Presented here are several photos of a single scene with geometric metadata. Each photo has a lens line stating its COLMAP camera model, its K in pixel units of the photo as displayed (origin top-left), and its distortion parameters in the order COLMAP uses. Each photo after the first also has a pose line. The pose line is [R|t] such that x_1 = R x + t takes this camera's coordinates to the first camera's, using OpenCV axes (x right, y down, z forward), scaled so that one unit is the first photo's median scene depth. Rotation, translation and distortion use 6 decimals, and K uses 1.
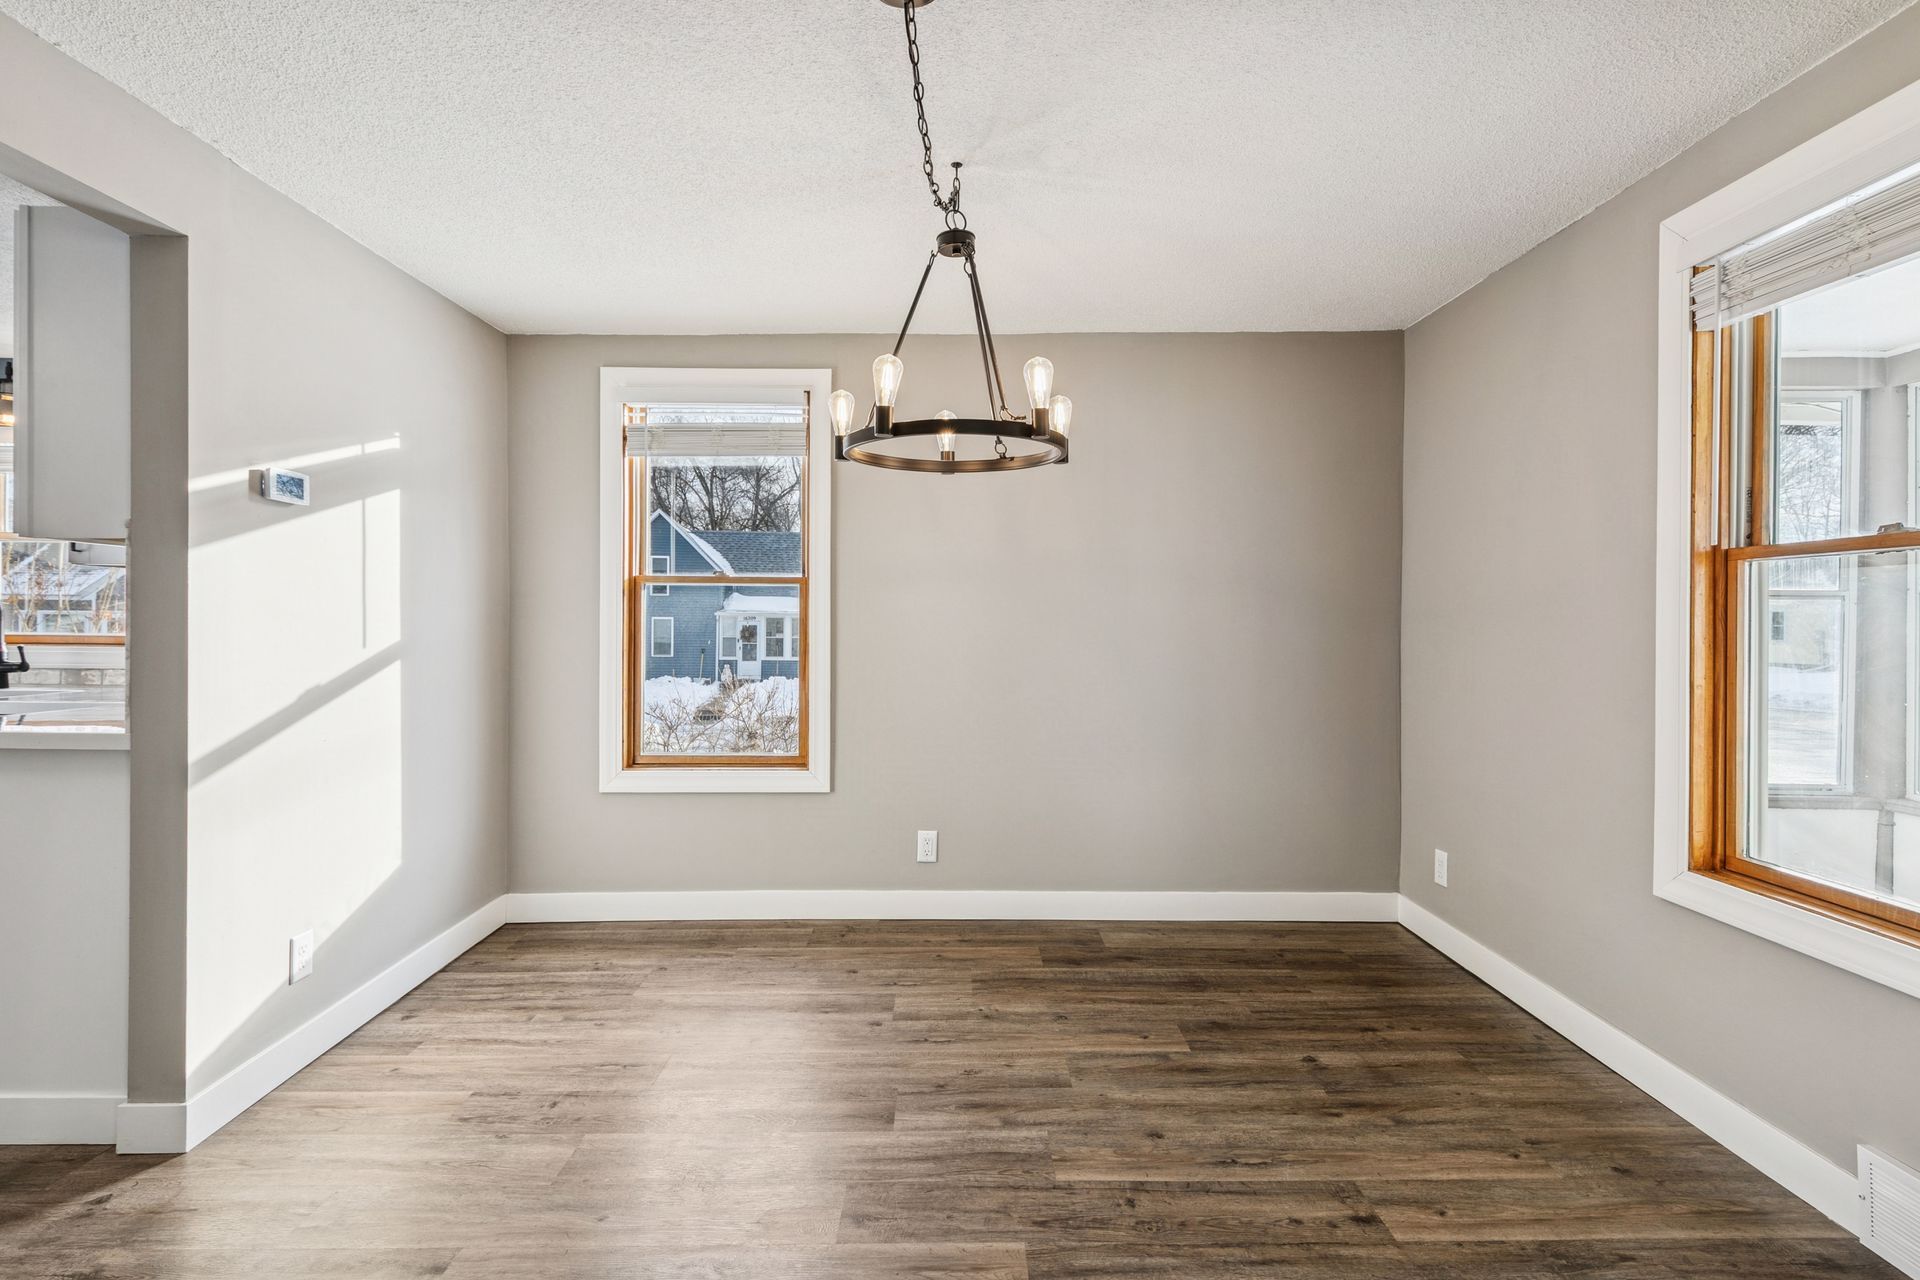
lens RADIAL K [[876.7, 0, 951.5], [0, 876.7, 630.4], [0, 0, 1]] dist [0.004752, -0.001989]
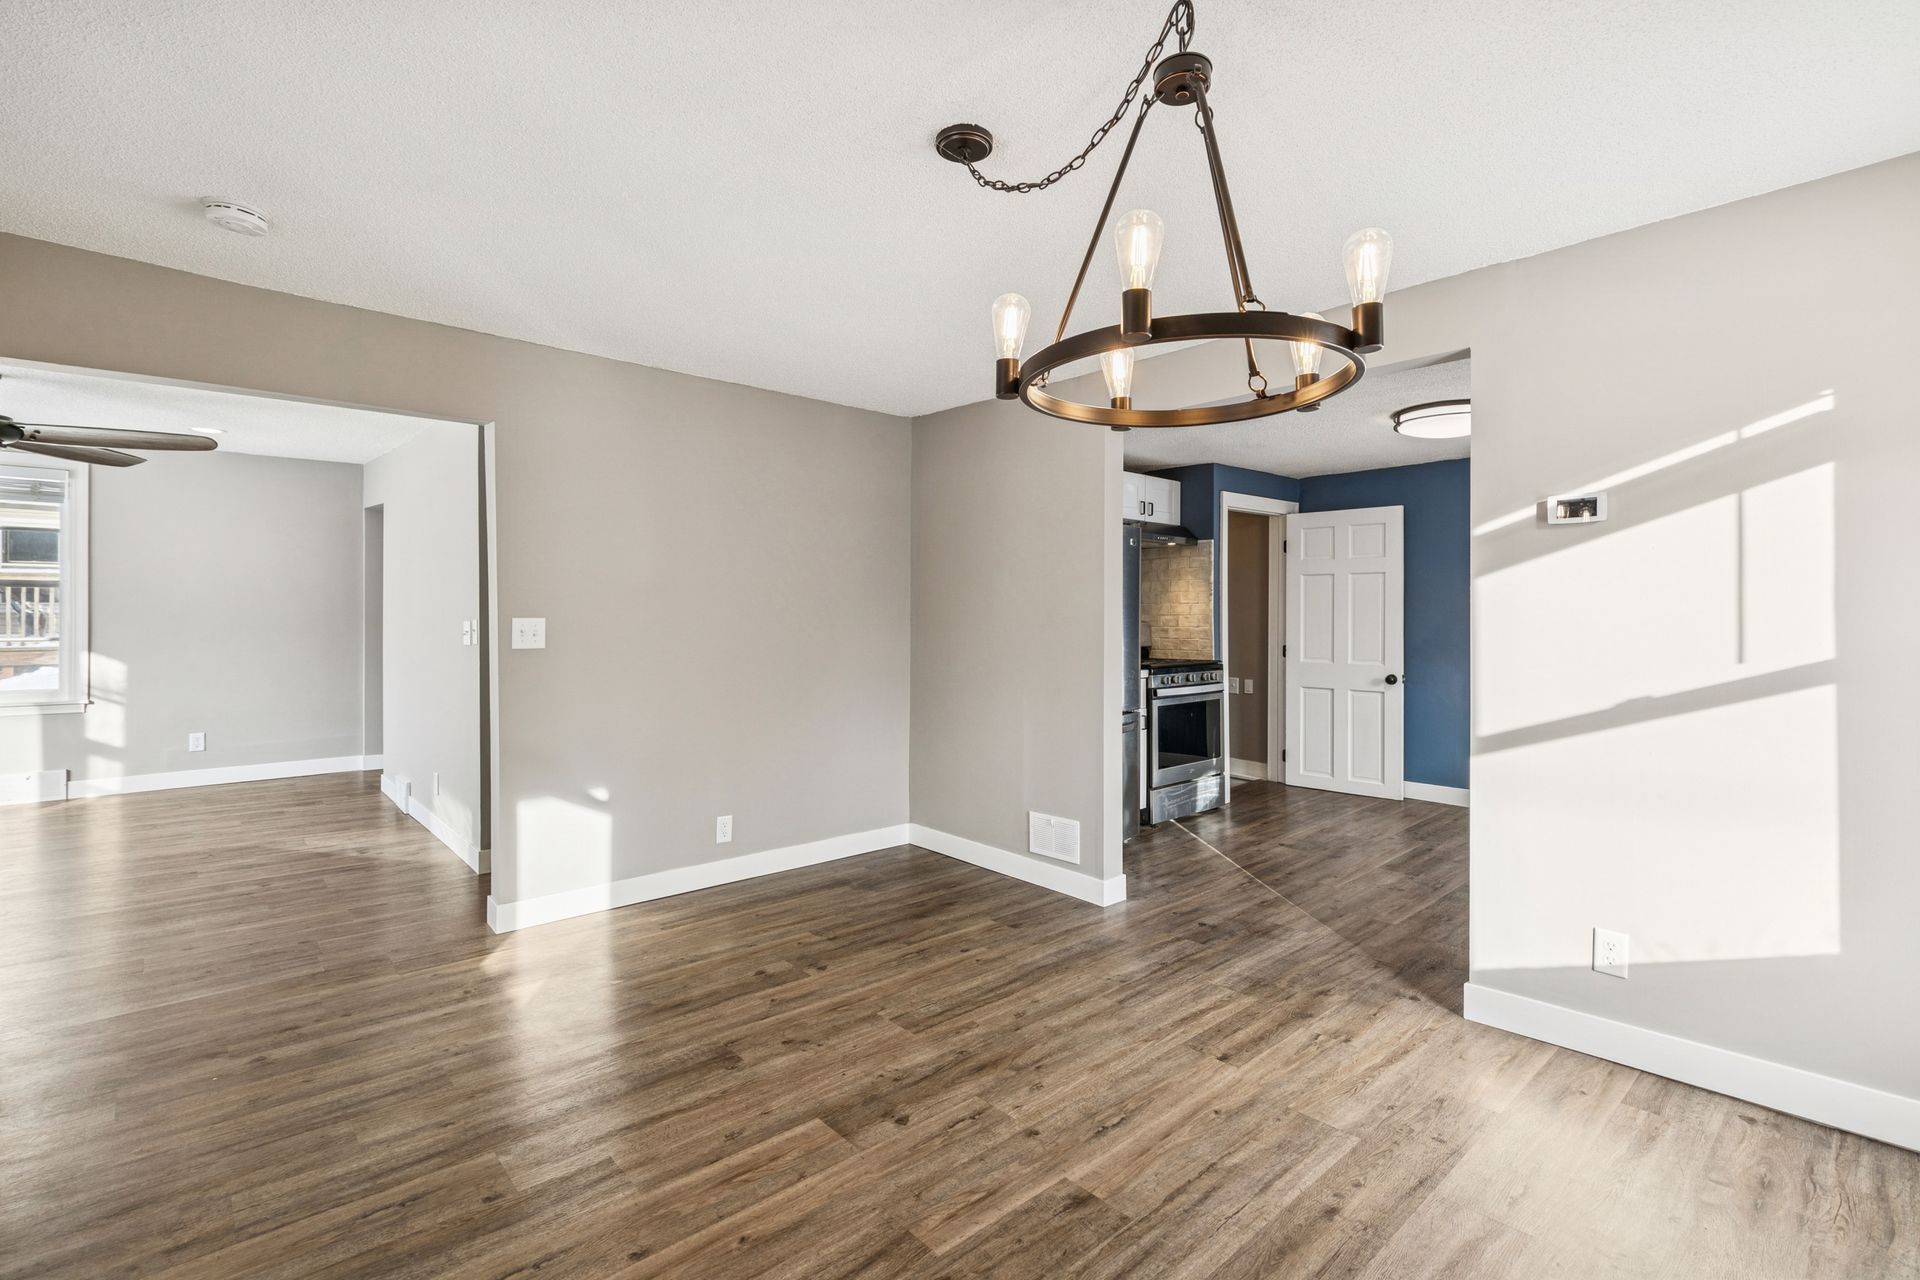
lens RADIAL K [[876.7, 0, 973.9], [0, 876.7, 620.5], [0, 0, 1]] dist [0.004752, -0.001989]
pose [[-0.738412, -0.004182, -0.674337, 0.554896], [-0.010224, 0.999935, 0.004994, -0.022424], [0.674272, 0.010582, -0.738407, 1.335720]]
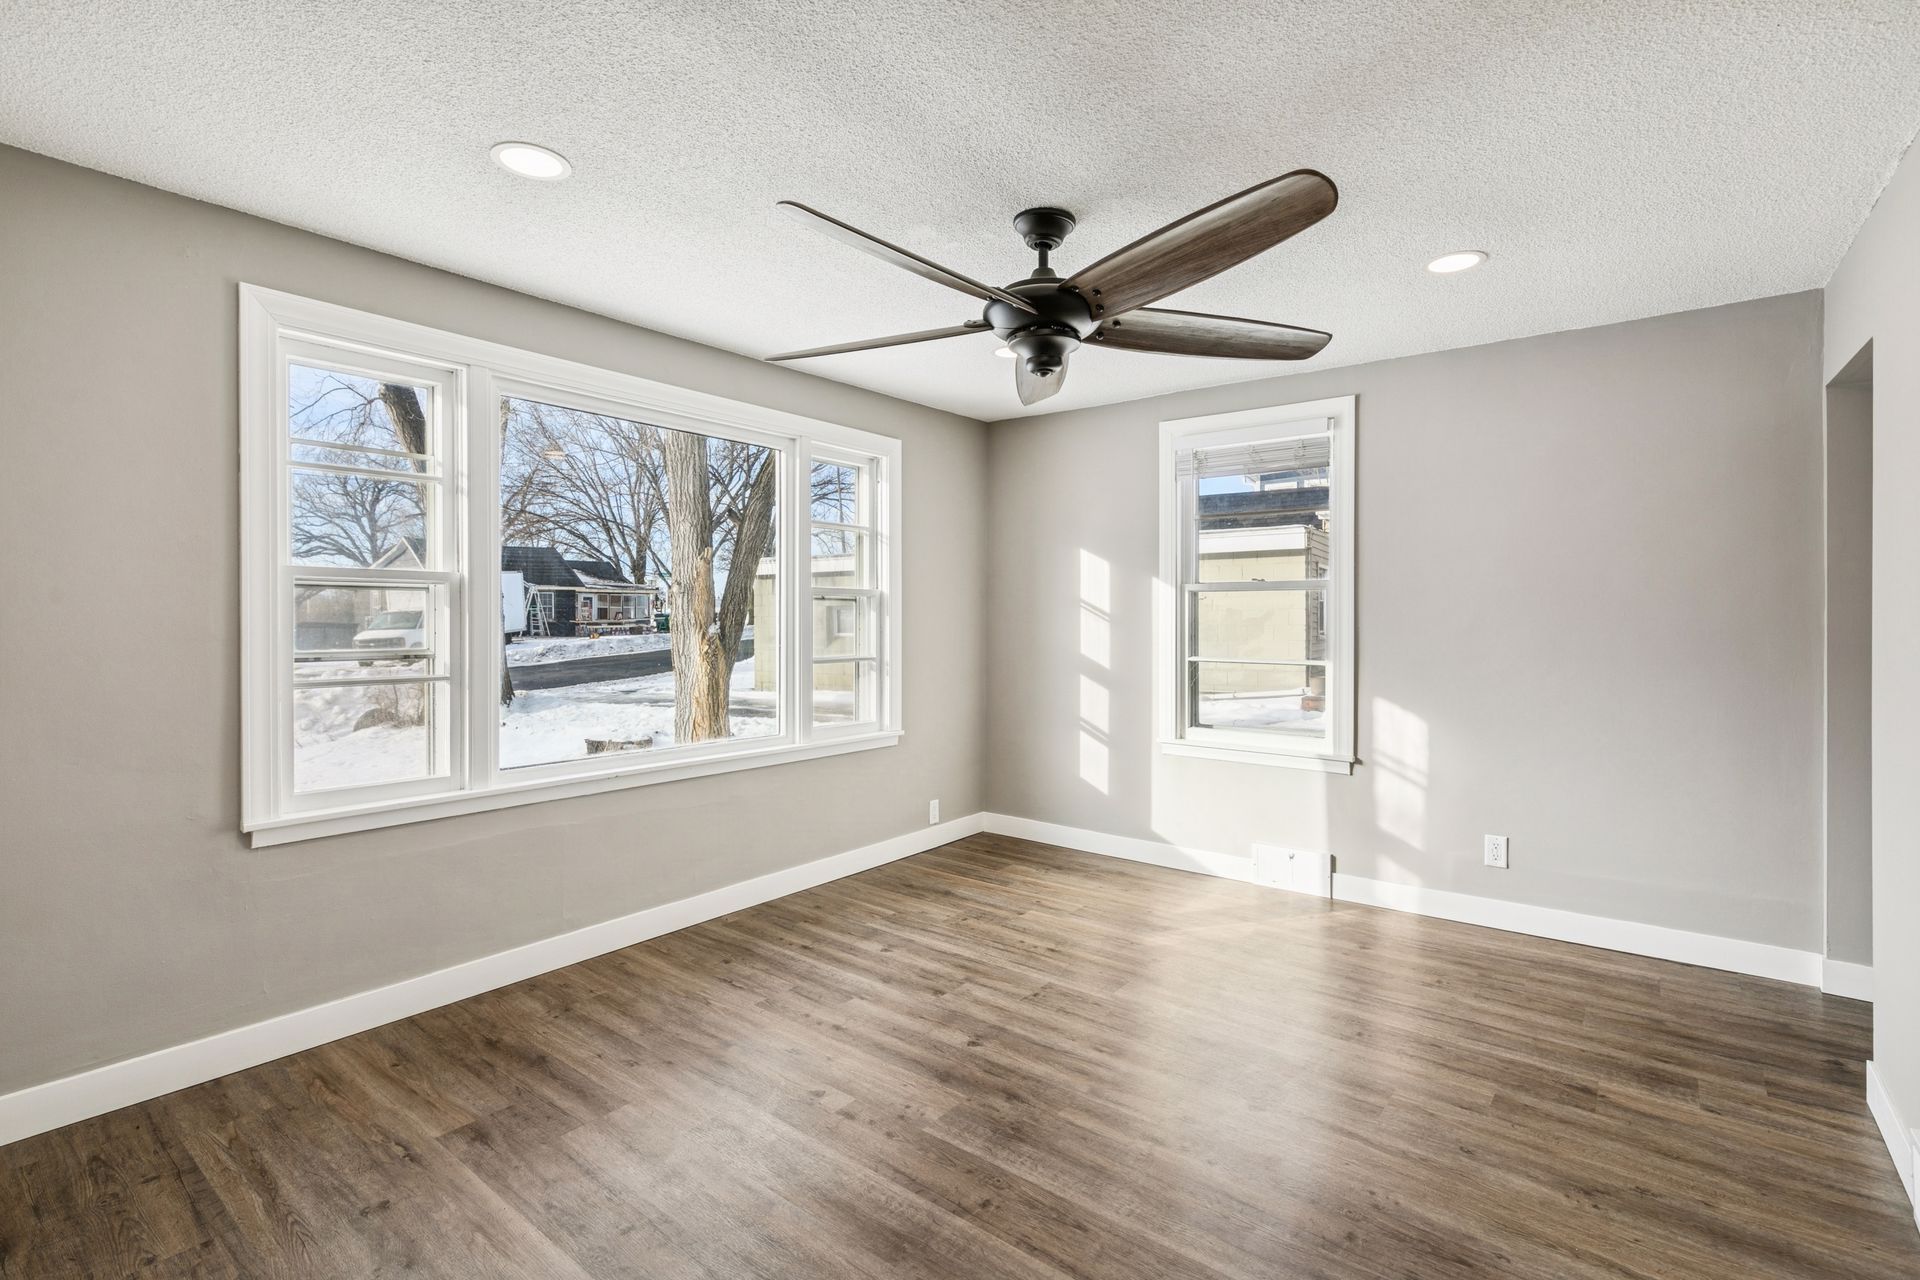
lens RADIAL K [[908.8, 0, 969.4], [0, 908.8, 616.0], [0, 0, 1]] dist [-0.000423, -0.000725]
pose [[-0.787420, -0.004006, 0.616404, 0.246659], [-0.001814, 0.999990, 0.004181, -0.028561], [-0.616414, 0.002174, -0.787419, -0.404175]]
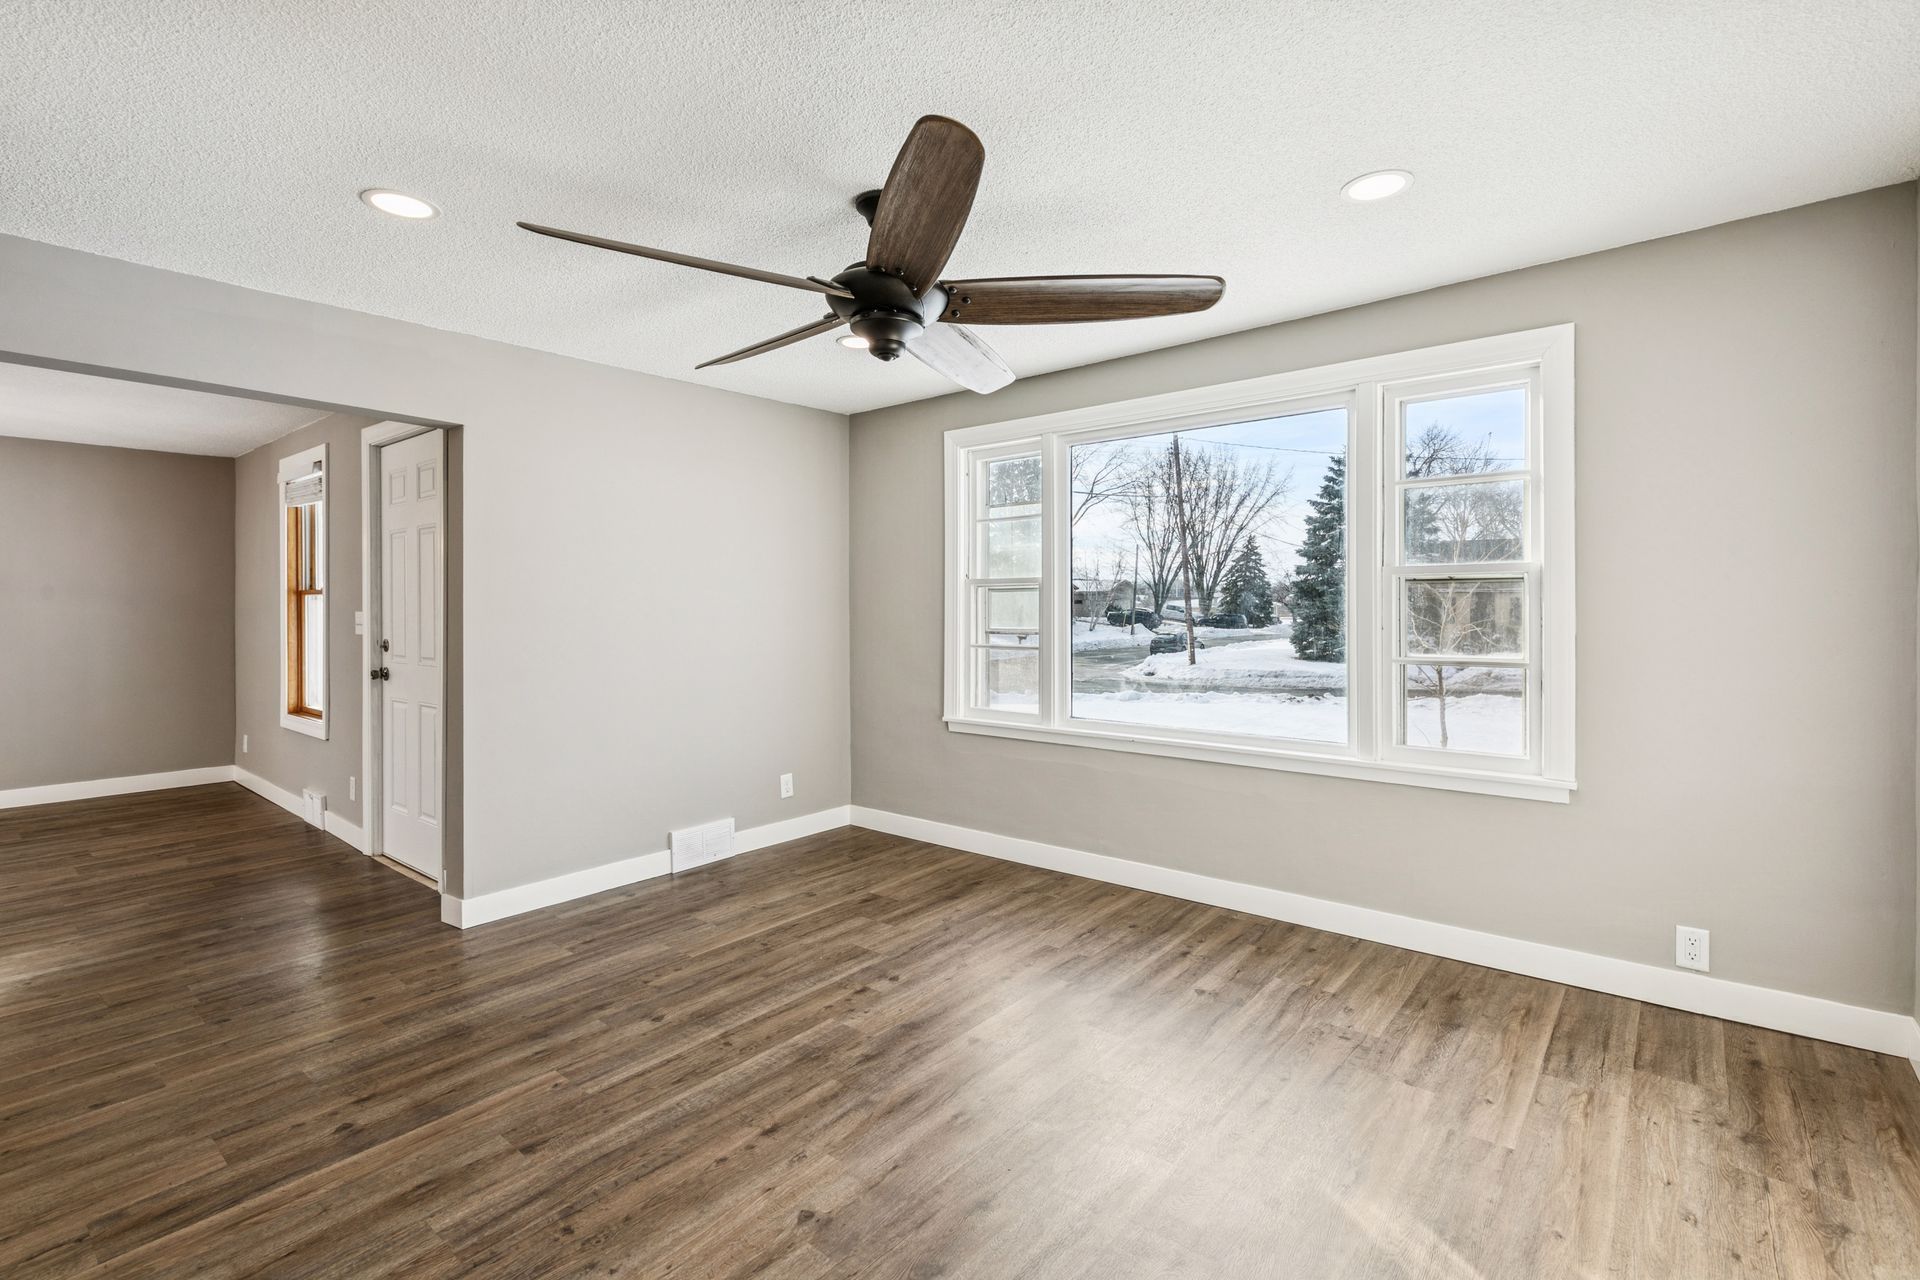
lens RADIAL K [[876.7, 0, 967.8], [0, 876.7, 632.0], [0, 0, 1]] dist [0.004752, -0.001989]
pose [[0.644469, -0.022925, 0.764287, 0.123811], [0.006008, 0.999671, 0.024919, -0.015400], [-0.764607, -0.011468, 0.644395, -2.010850]]
